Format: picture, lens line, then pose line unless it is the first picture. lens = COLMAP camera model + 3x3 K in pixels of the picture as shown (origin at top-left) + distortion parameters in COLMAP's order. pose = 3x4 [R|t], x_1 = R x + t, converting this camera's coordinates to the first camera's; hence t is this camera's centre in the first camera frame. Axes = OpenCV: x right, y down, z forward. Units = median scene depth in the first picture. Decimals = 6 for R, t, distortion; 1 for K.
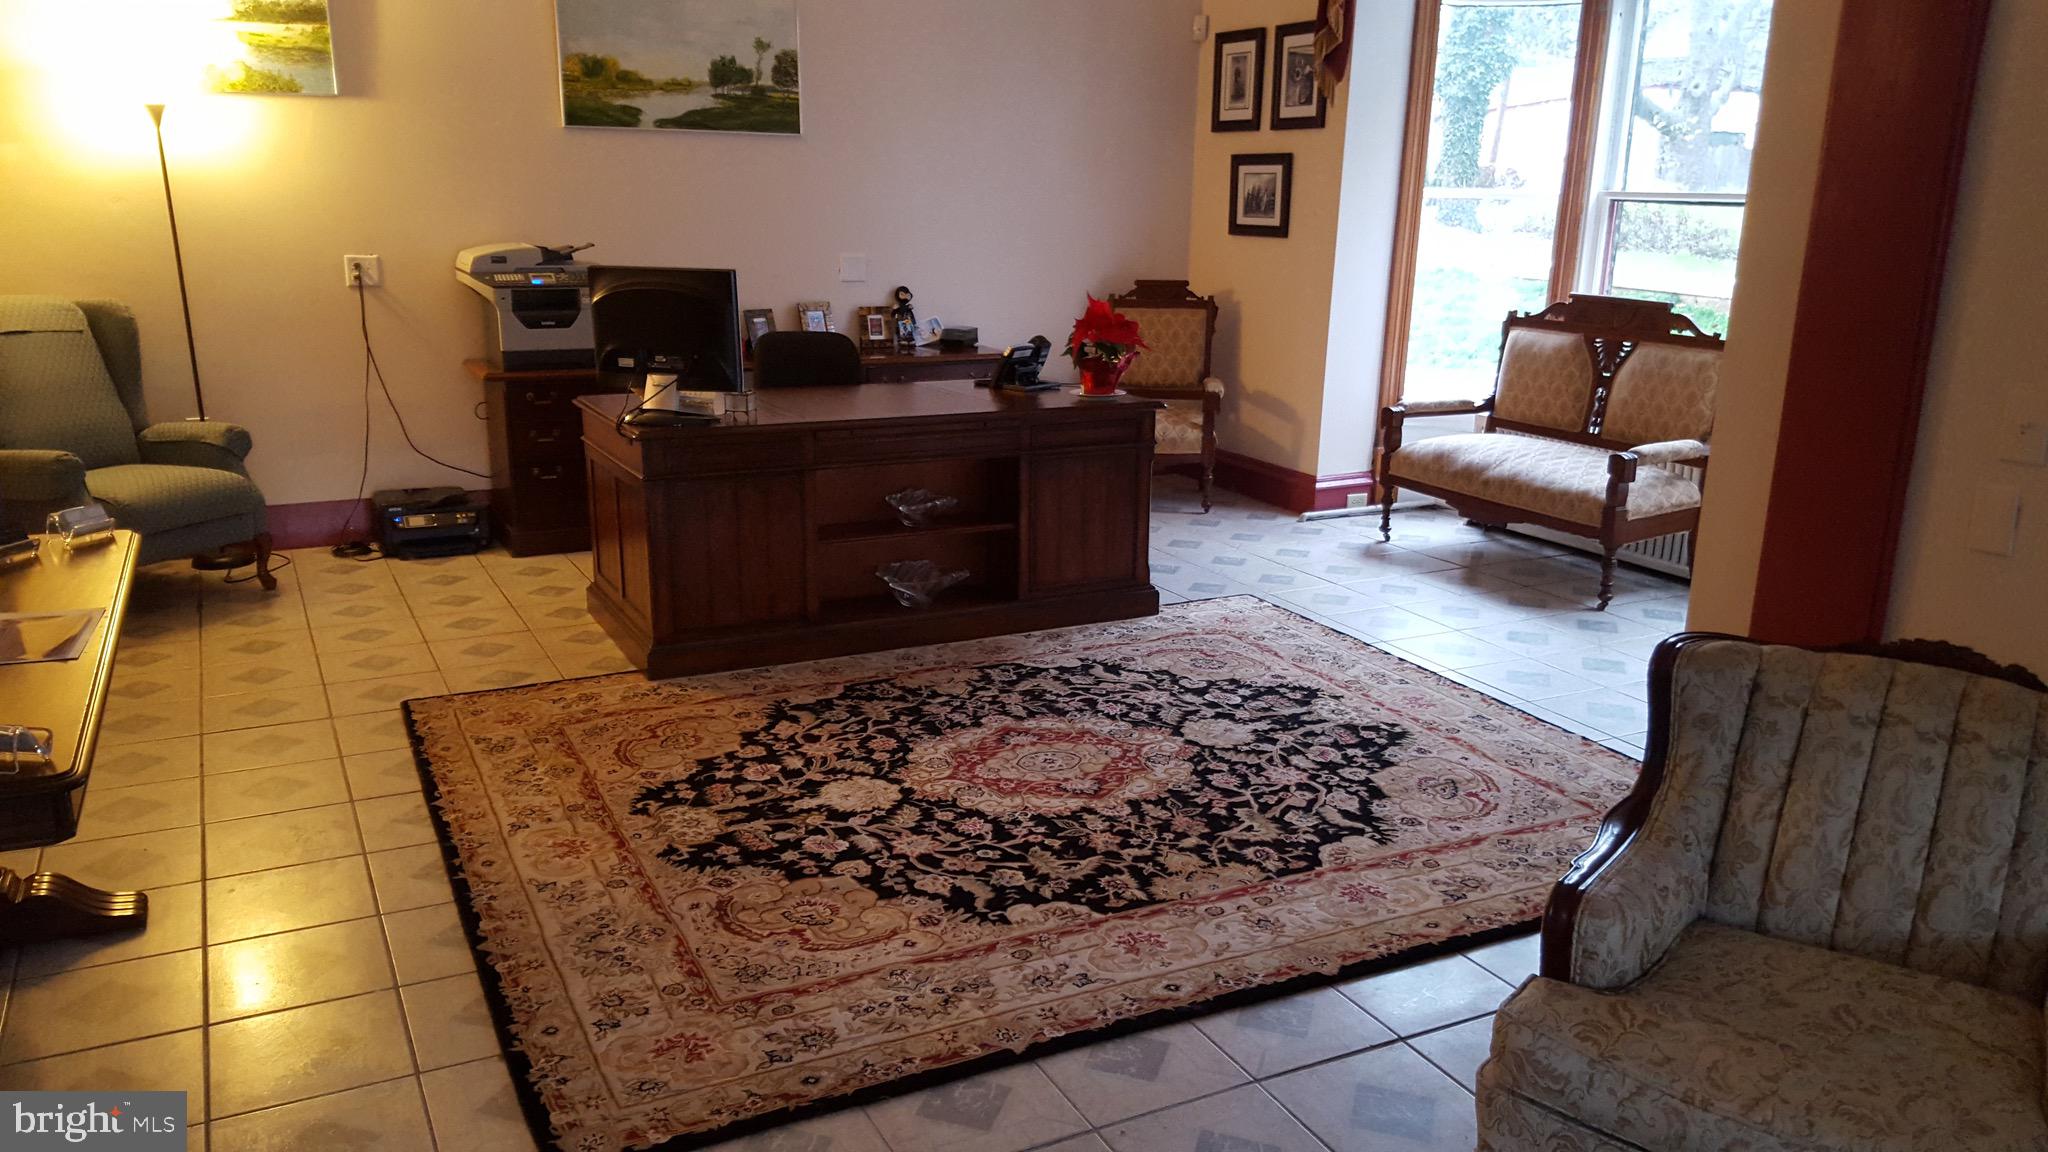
lens RADIAL K [[1494.8, 0, 1020.1], [0, 1494.8, 626.2], [0, 0, 1]] dist [0.074820, -0.158608]
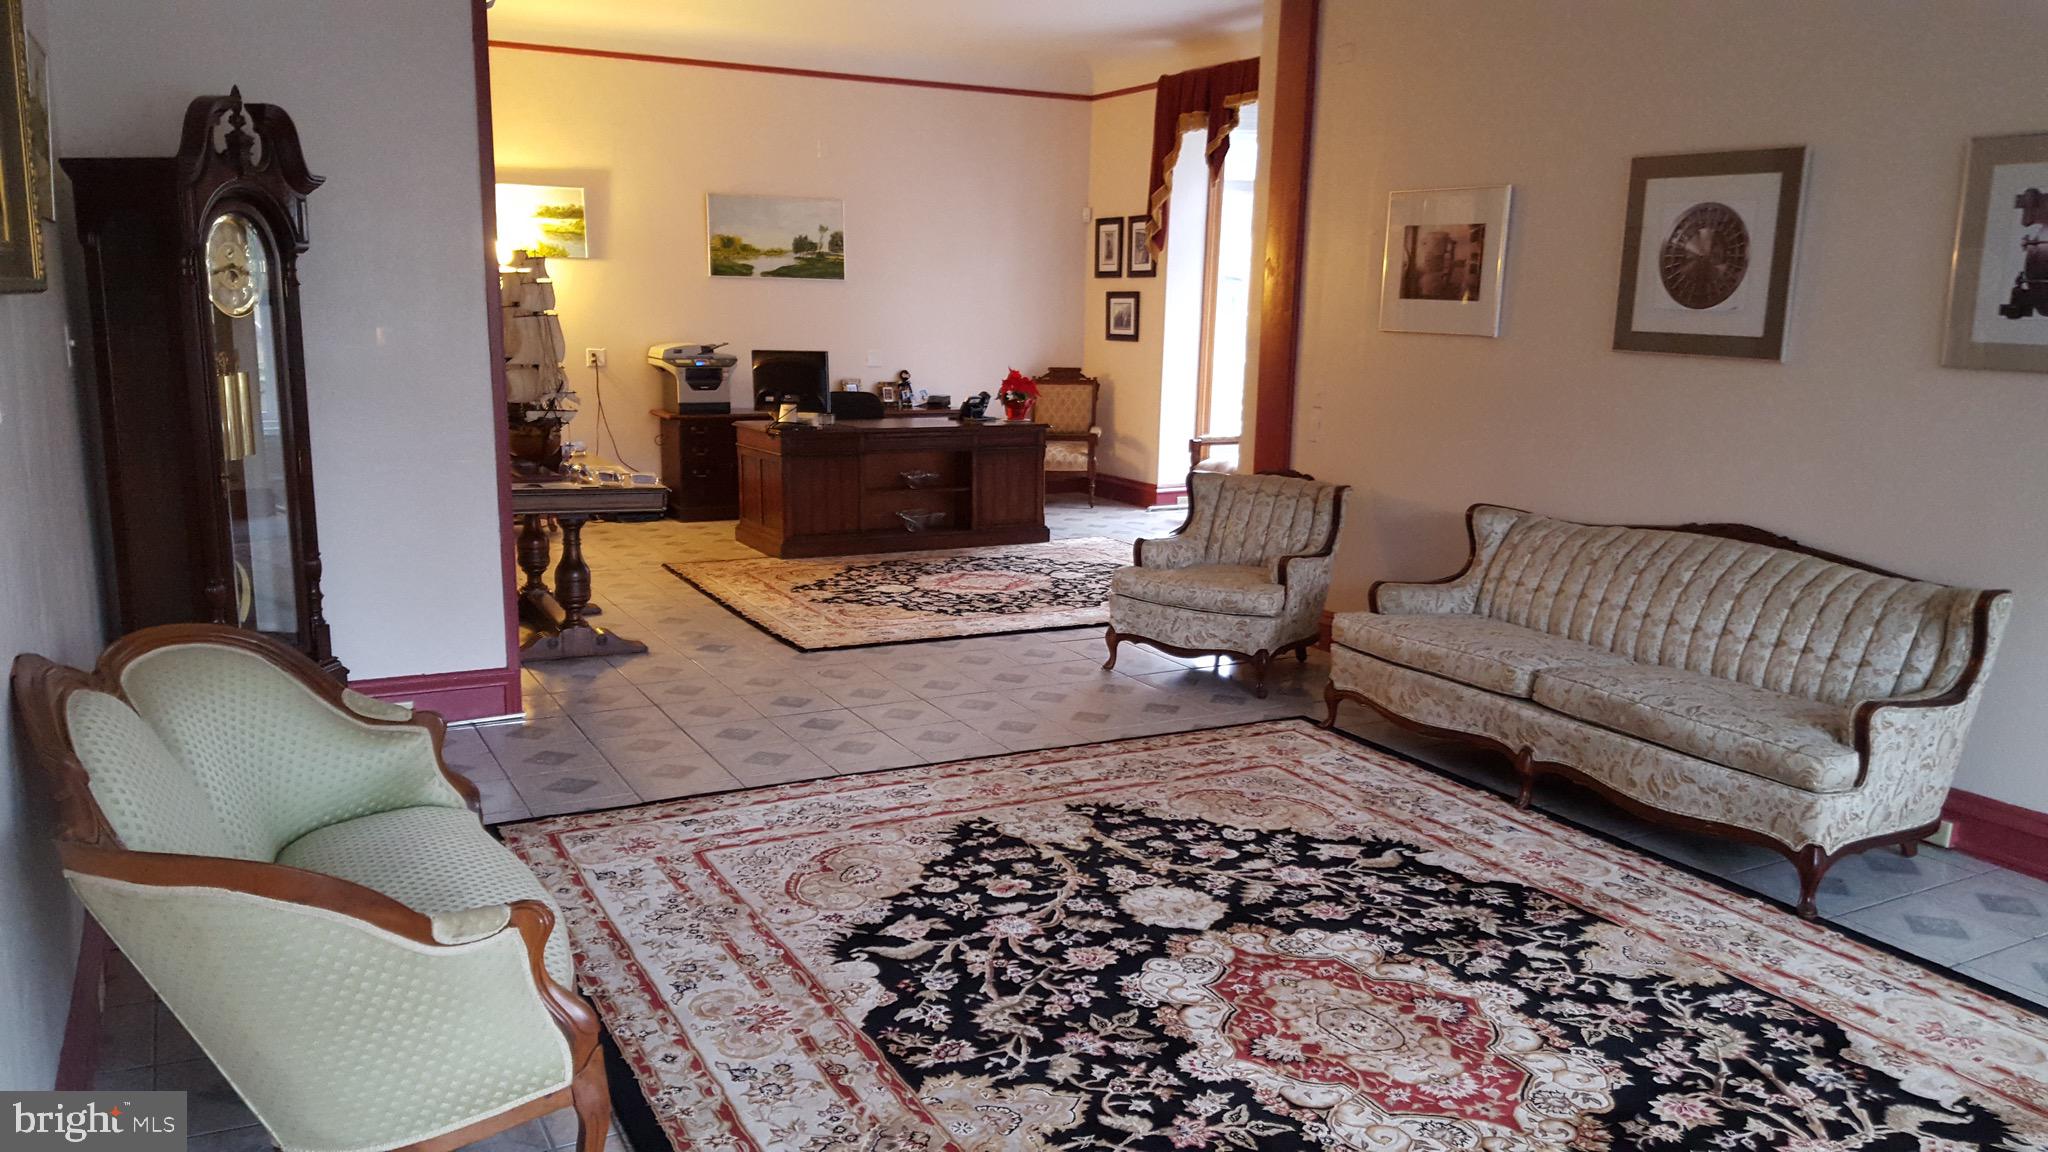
lens RADIAL K [[1494.8, 0, 1020.1], [0, 1494.8, 626.2], [0, 0, 1]] dist [0.074820, -0.158608]
pose [[0.999852, -0.001887, 0.017075, 0.026186], [0.003174, 0.997128, -0.075670, 0.236805], [-0.016884, 0.075713, 0.996987, -0.820193]]
